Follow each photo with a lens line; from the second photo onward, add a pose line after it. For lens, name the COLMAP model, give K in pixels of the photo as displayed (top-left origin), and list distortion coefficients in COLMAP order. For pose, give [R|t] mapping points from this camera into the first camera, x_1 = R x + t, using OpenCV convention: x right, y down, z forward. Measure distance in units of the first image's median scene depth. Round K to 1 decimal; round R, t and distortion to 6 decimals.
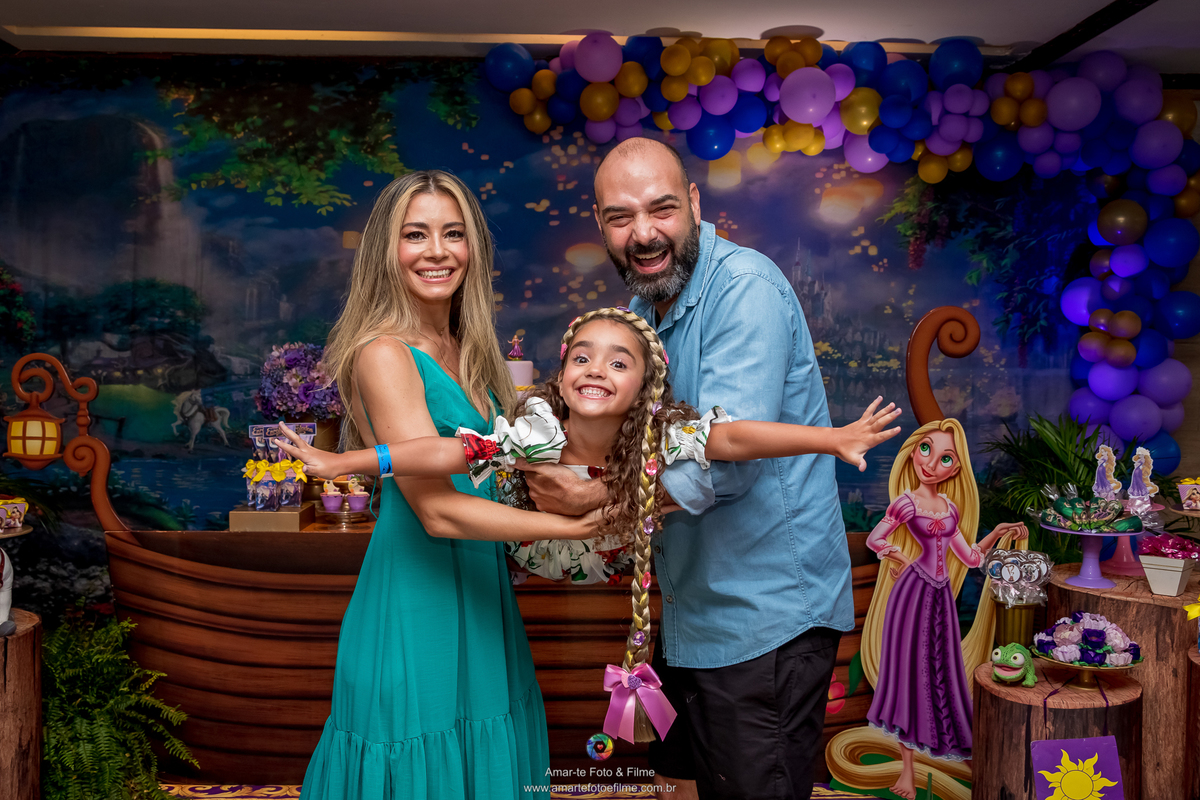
lens RADIAL K [[1163.7, 0, 590.1], [0, 1163.7, 397.3], [0, 0, 1]] dist [-0.110688, 0.175247]
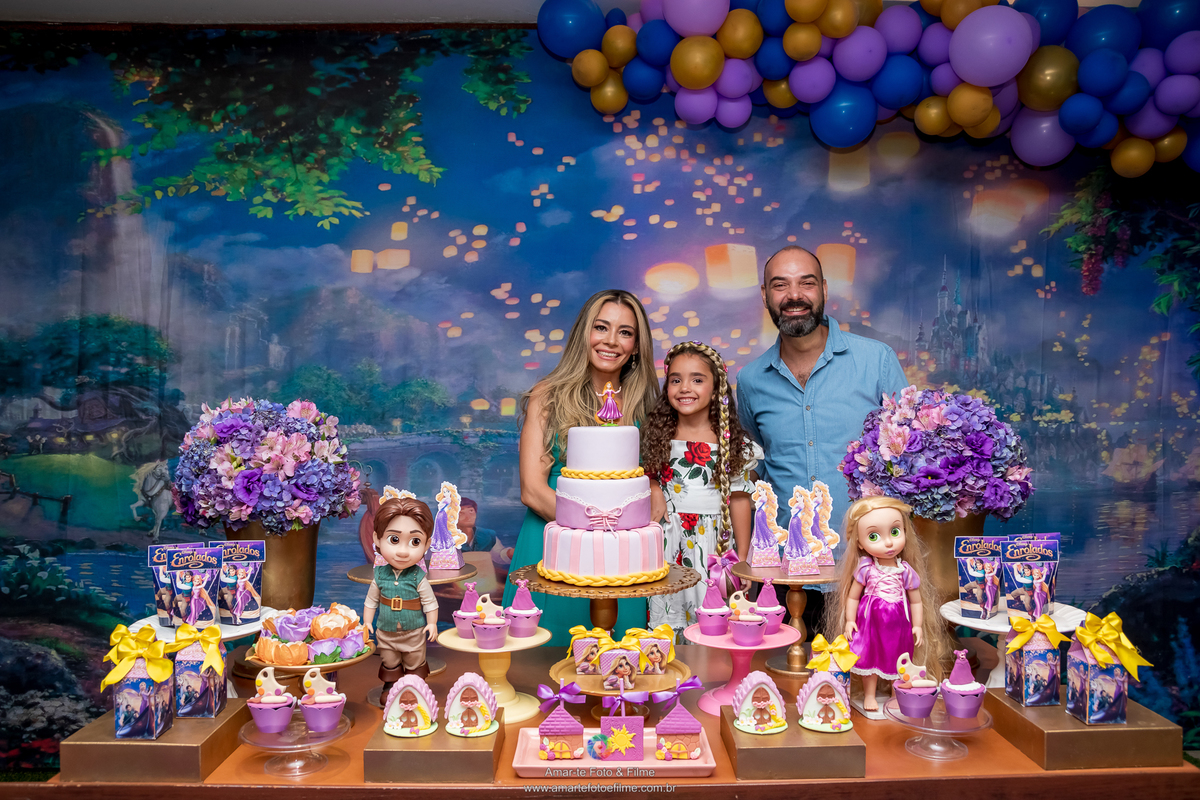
lens RADIAL K [[922.2, 0, 595.7], [0, 922.2, 405.2], [0, 0, 1]] dist [-0.138273, 0.117276]
pose [[0.999940, -0.010763, -0.002137, -0.053682], [0.010686, 0.999387, -0.033327, -0.020259], [0.002494, 0.033302, 0.999442, 0.408482]]
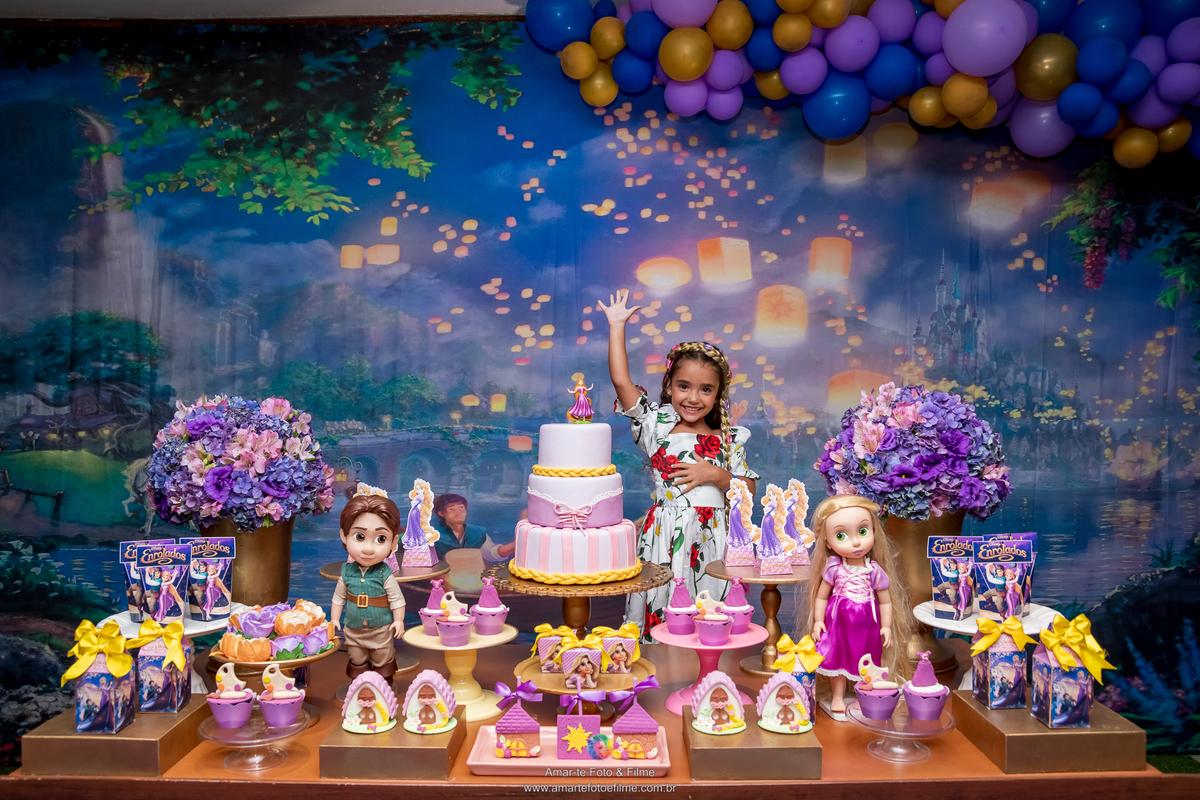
lens RADIAL K [[936.2, 0, 593.8], [0, 936.2, 405.1], [0, 0, 1]] dist [-0.138382, 0.119026]
pose [[0.999650, -0.010556, -0.024238, -0.035540], [0.009872, 0.999555, -0.028133, -0.020896], [0.024524, 0.027884, 0.999310, 0.405682]]
